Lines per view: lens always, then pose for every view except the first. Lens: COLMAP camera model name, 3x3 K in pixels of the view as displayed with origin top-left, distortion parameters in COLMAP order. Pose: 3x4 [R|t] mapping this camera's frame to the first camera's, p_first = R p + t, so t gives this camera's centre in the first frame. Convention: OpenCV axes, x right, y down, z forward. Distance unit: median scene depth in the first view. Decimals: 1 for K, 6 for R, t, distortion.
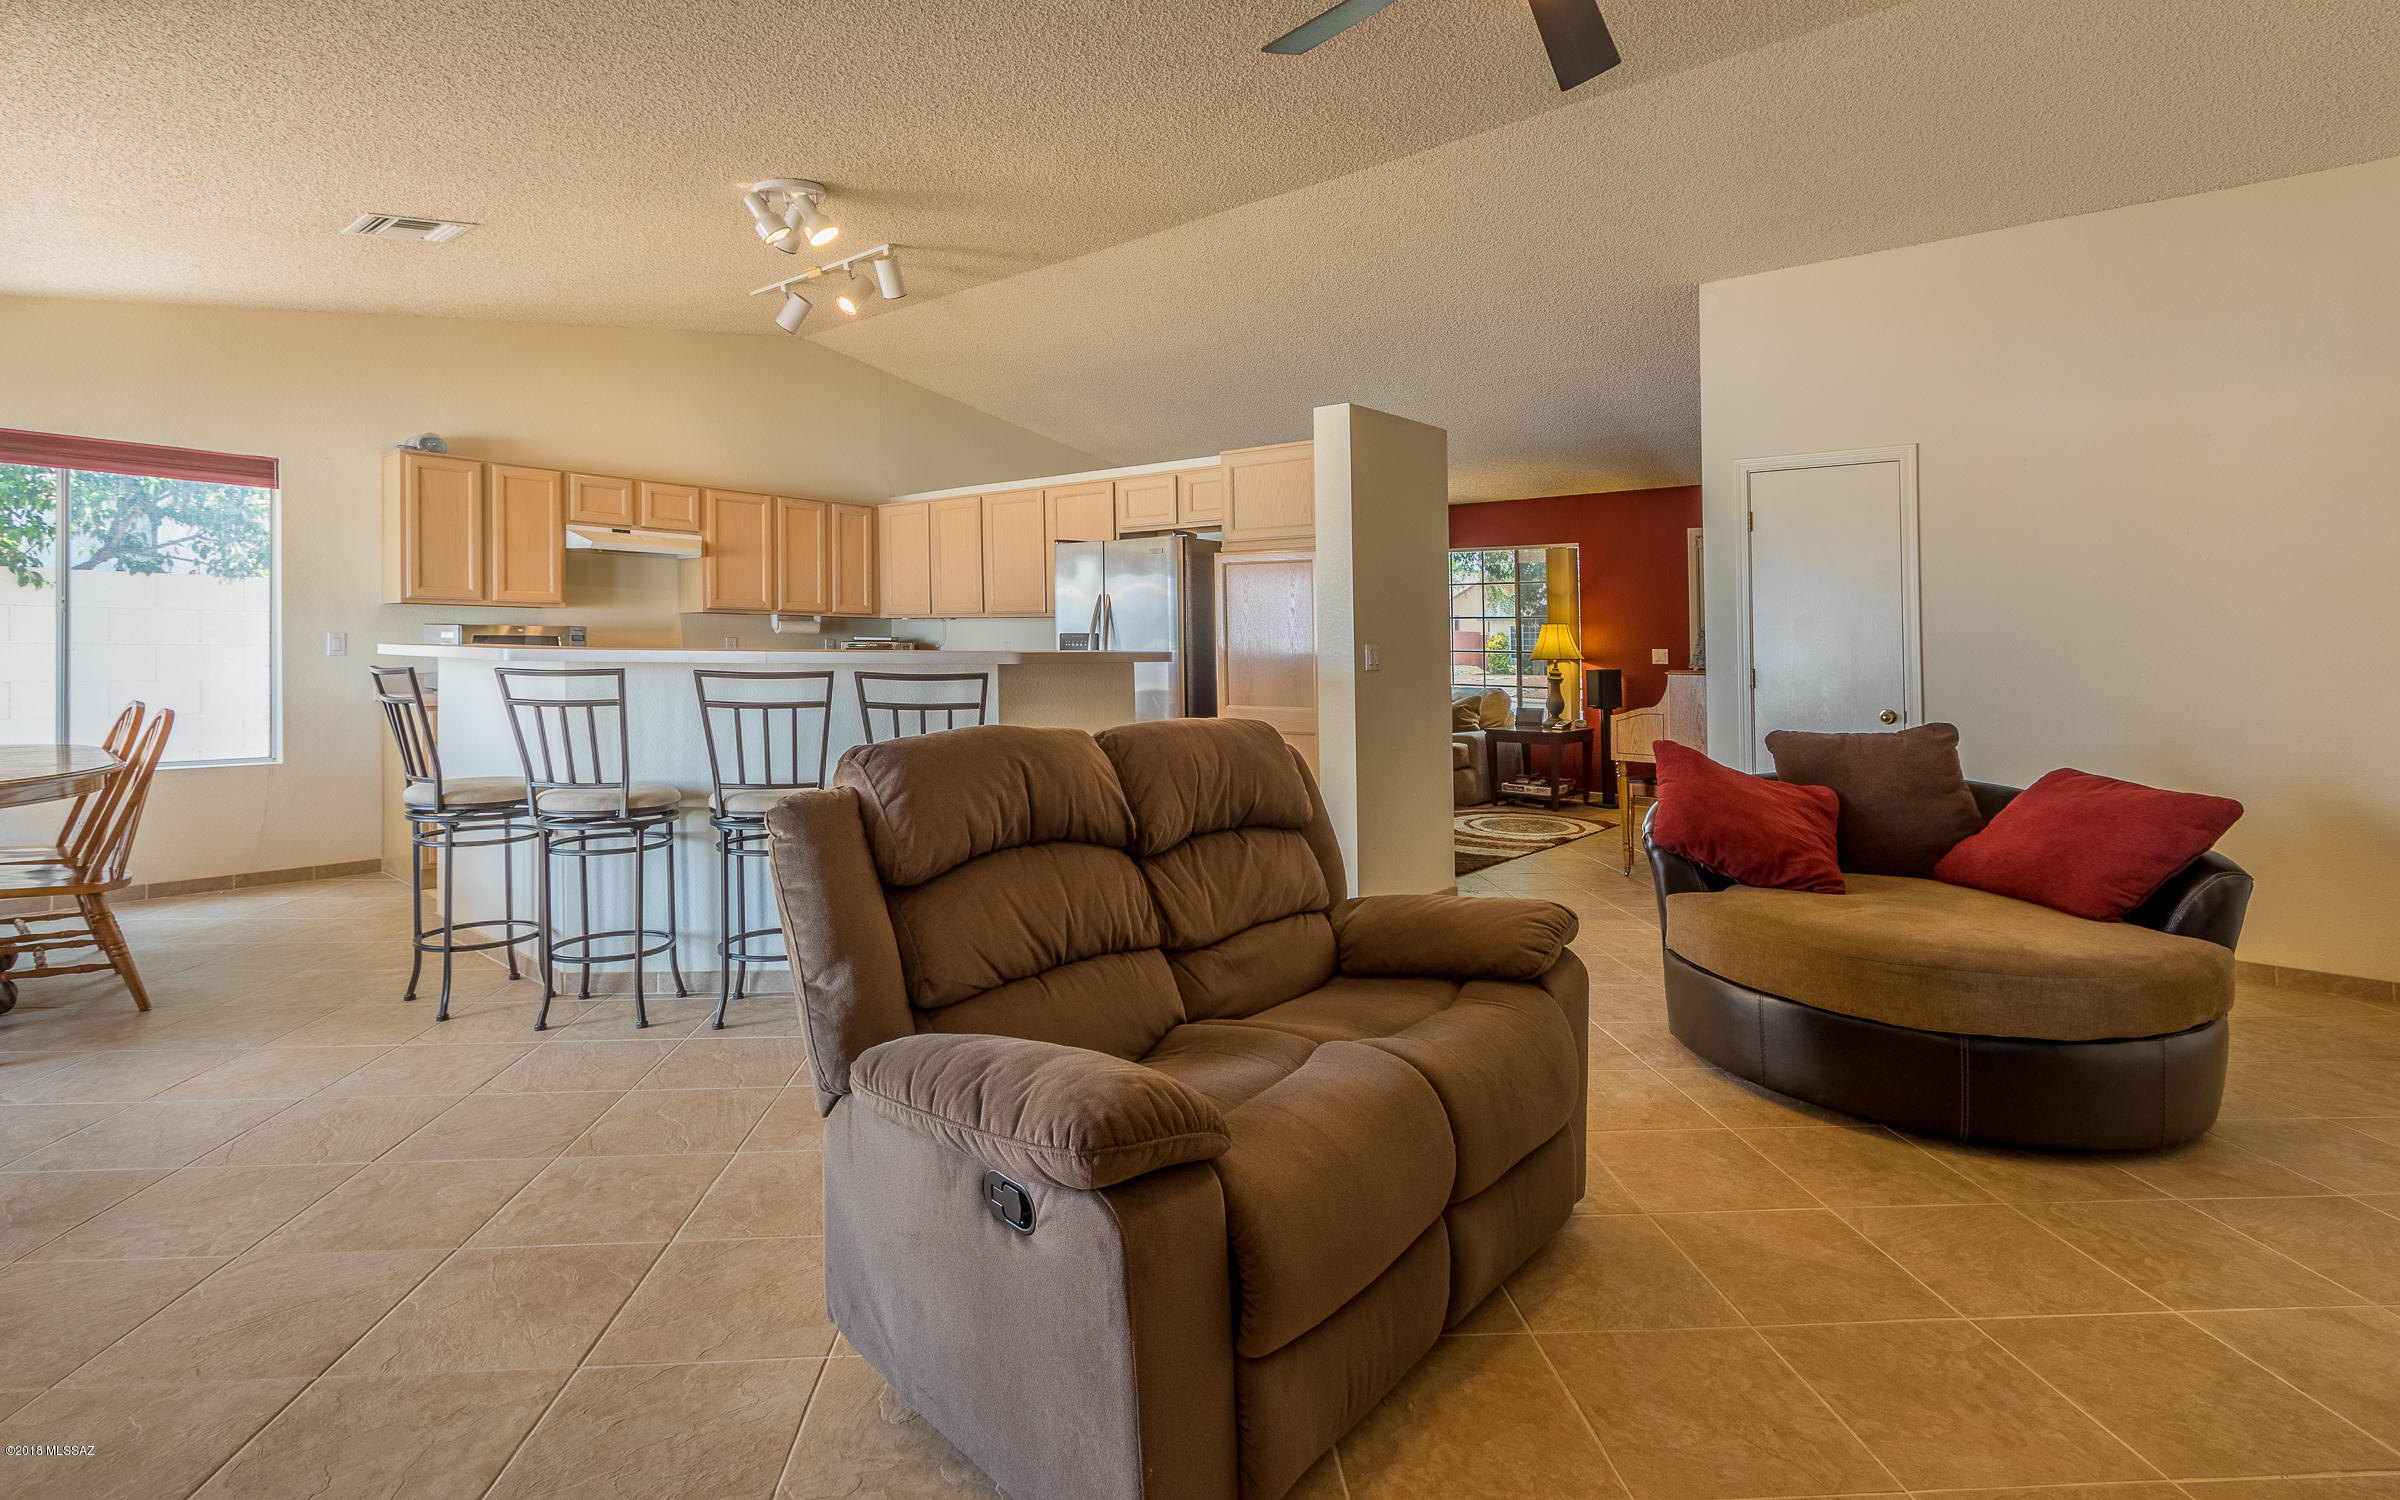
lens RADIAL K [[1133.7, 0, 1206.3], [0, 1133.7, 653.9], [0, 0, 1]] dist [0.014110, -0.010028]
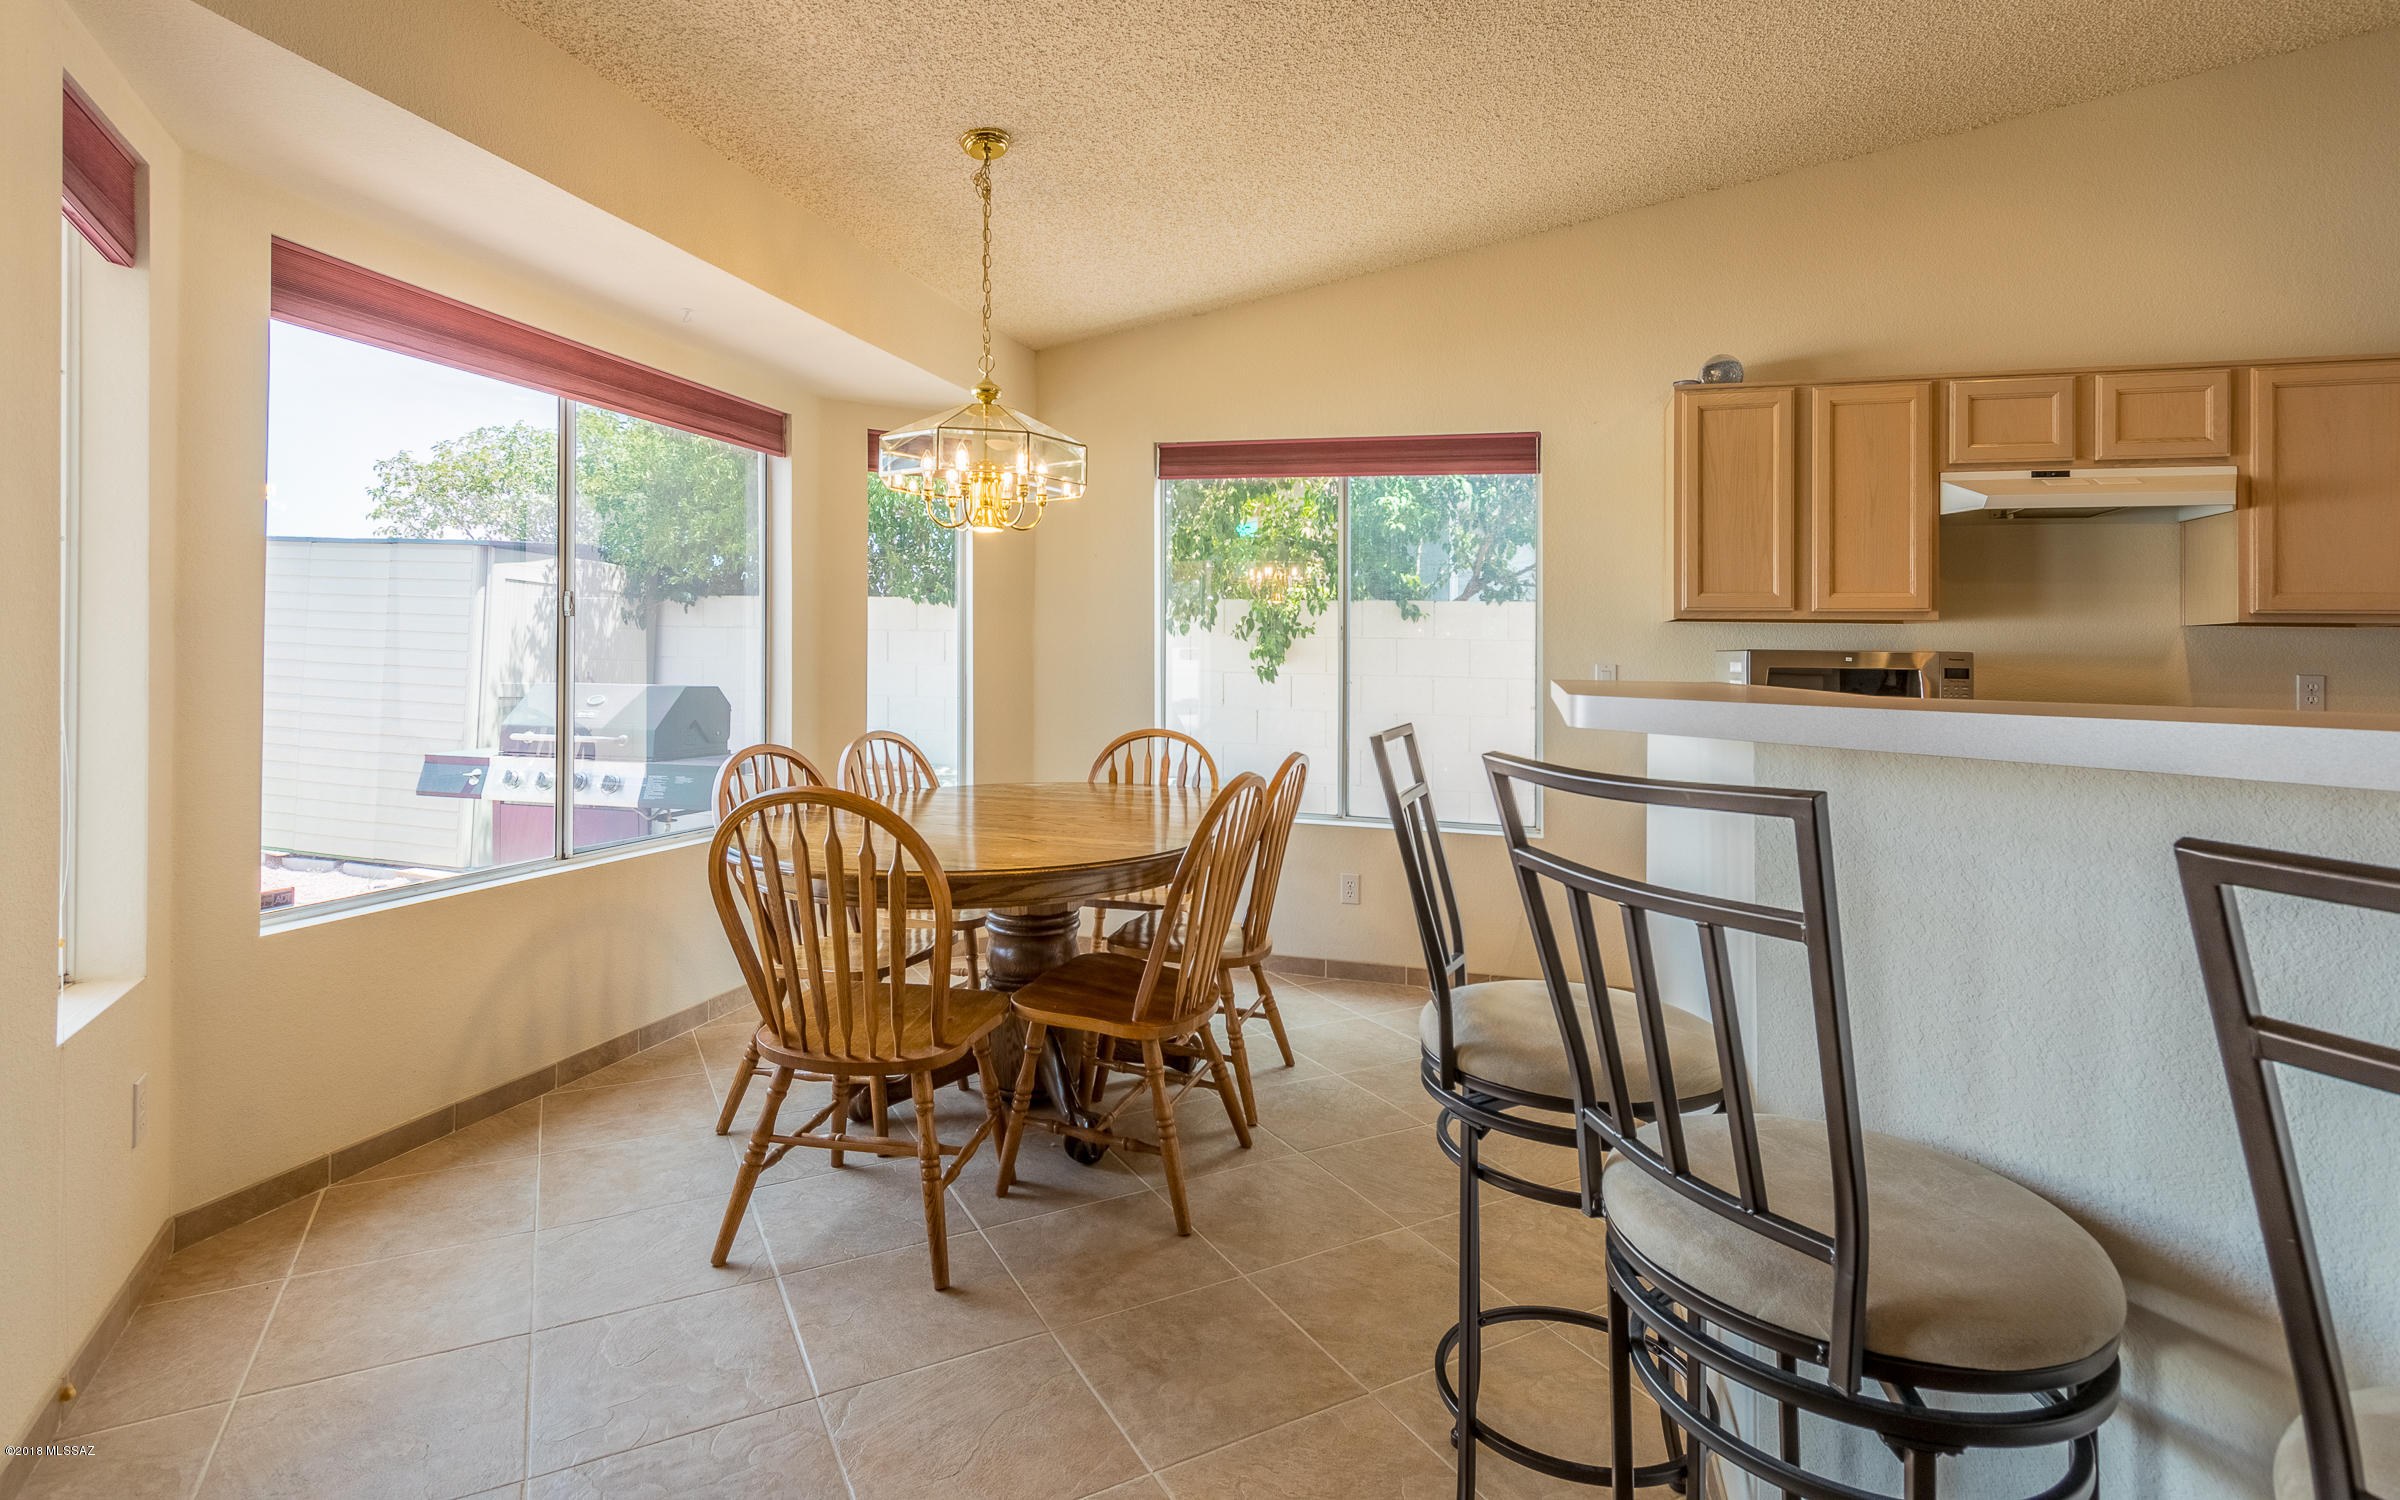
lens RADIAL K [[1146.2, 0, 1176.5], [0, 1146.2, 655.3], [0, 0, 1]] dist [0.000379, -0.001147]
pose [[0.396951, -0.009088, -0.917795, -0.205153], [-0.020323, 0.999619, -0.018688, -0.004730], [0.917615, 0.026070, 0.396615, 0.459200]]
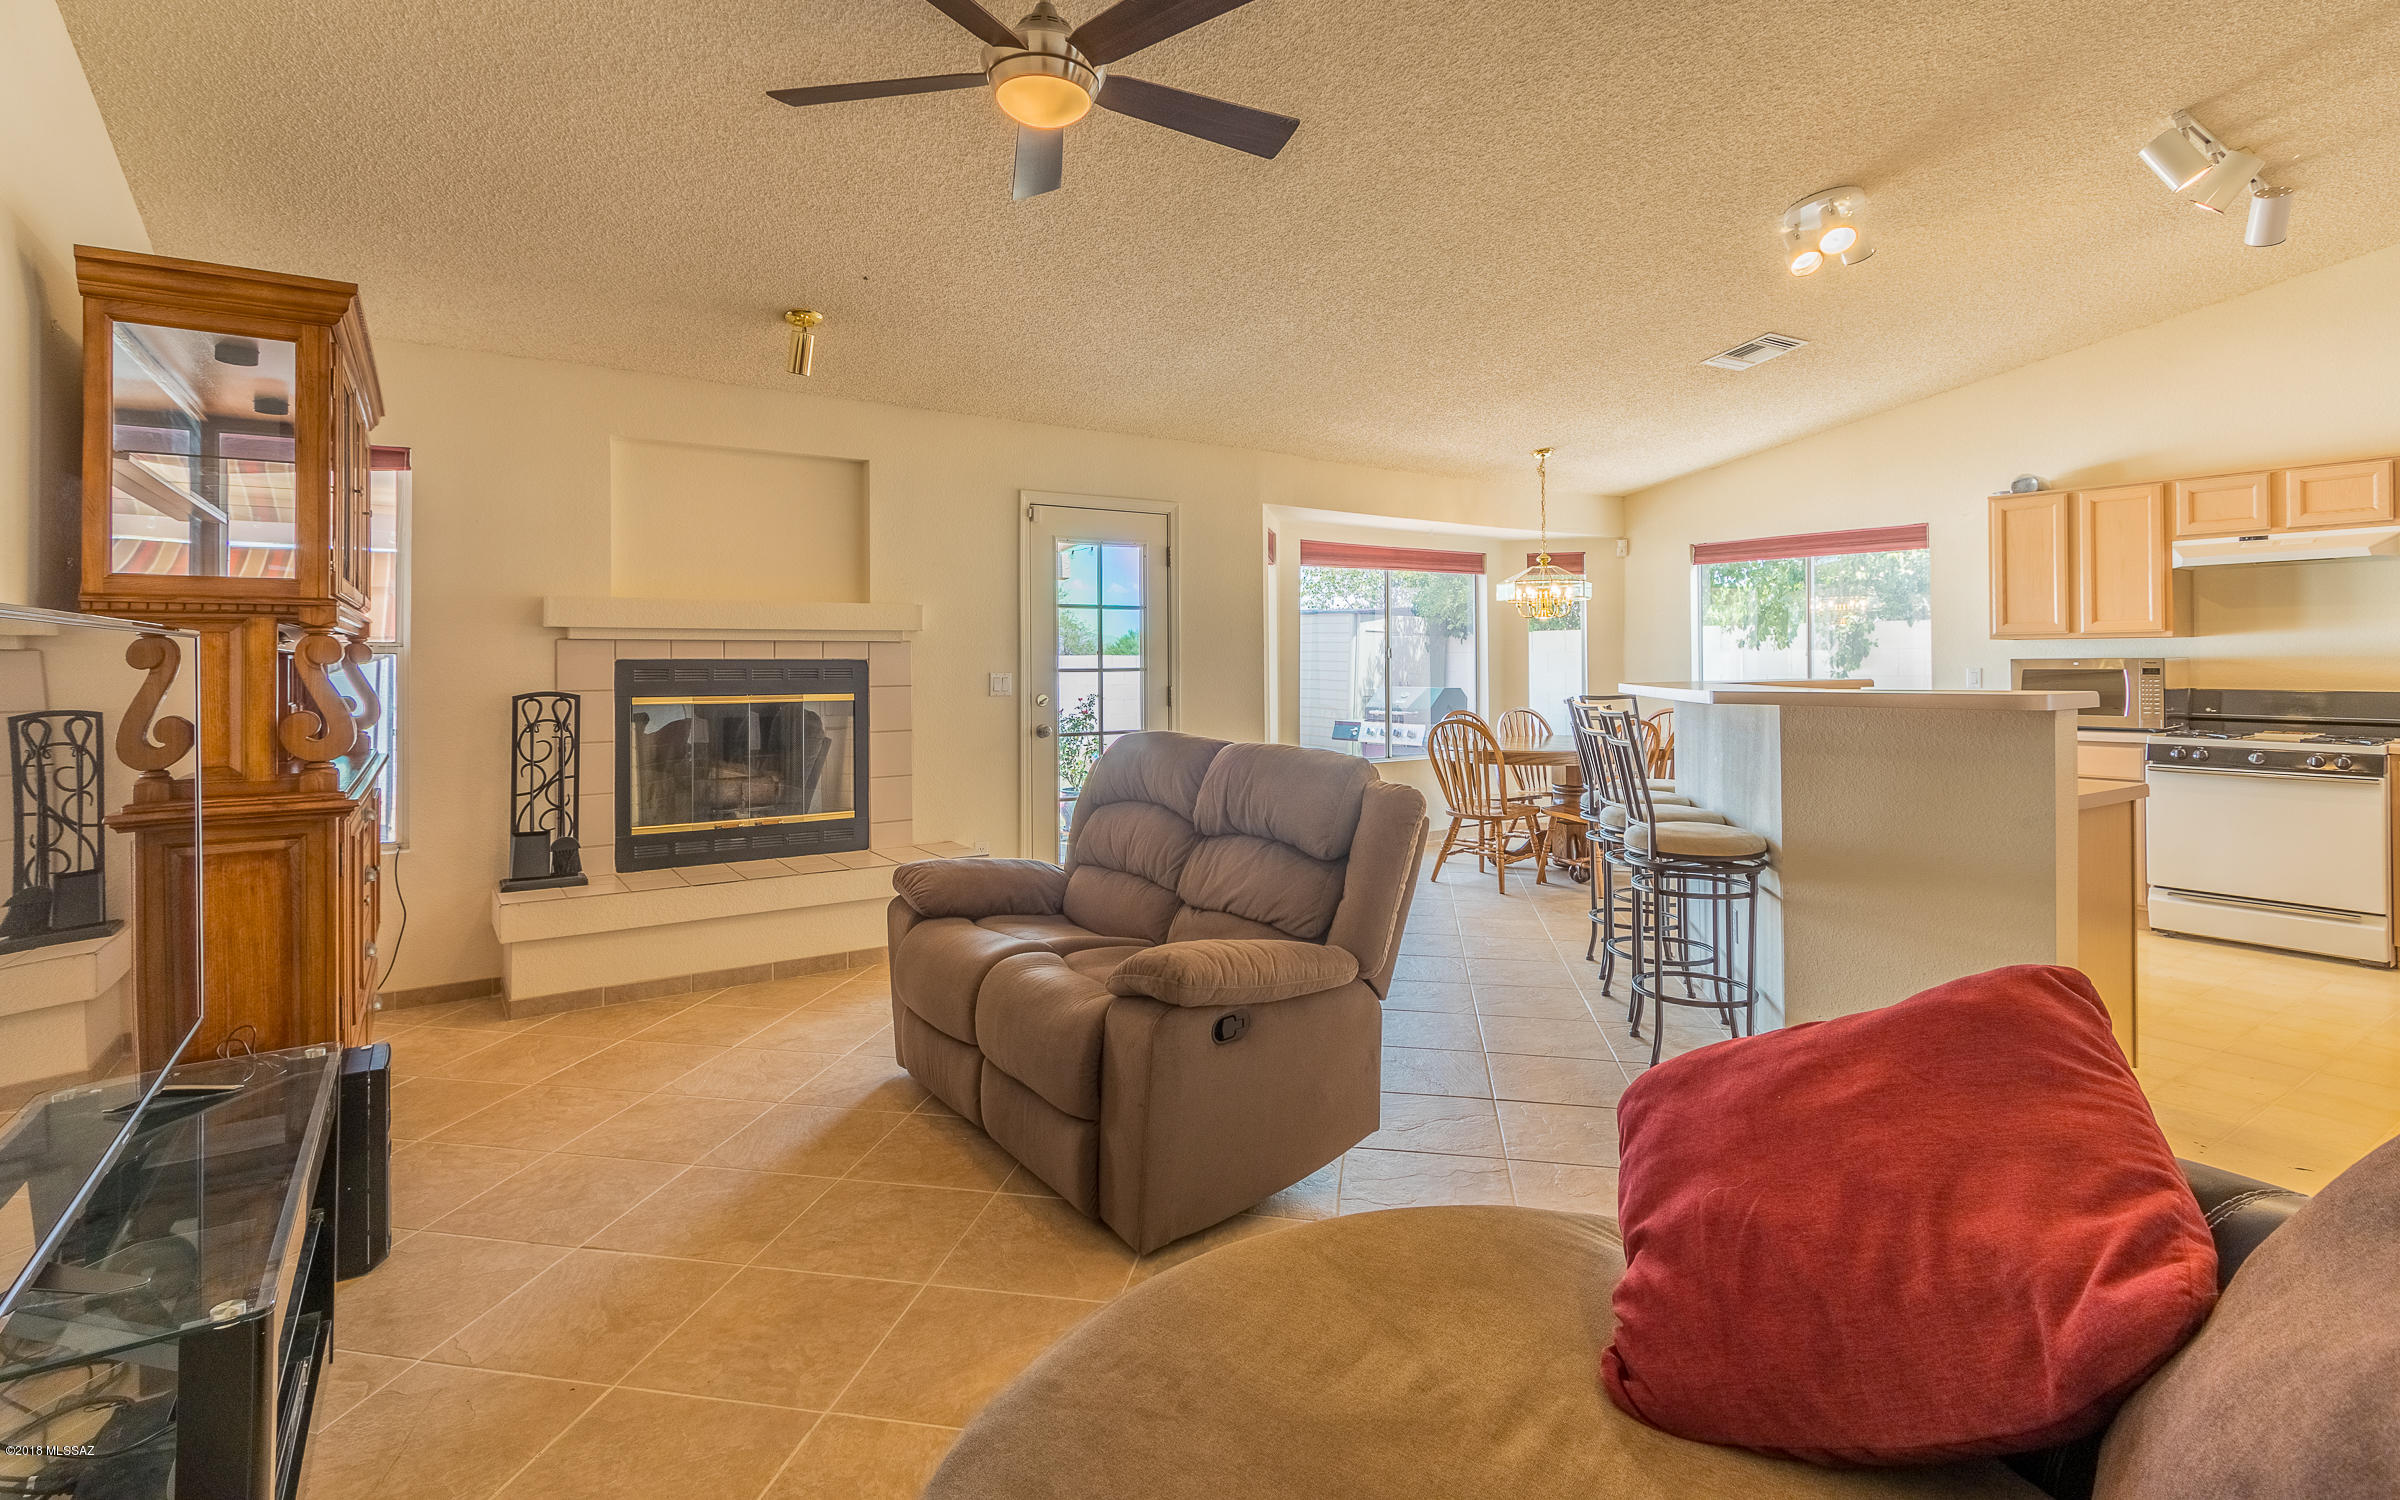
lens RADIAL K [[1146.2, 0, 1176.5], [0, 1146.2, 655.3], [0, 0, 1]] dist [0.000379, -0.001147]
pose [[-0.281798, -0.015206, -0.959353, 0.538197], [-0.002531, 0.999883, -0.015105, -0.011527], [0.959470, -0.001828, -0.281803, 0.551990]]
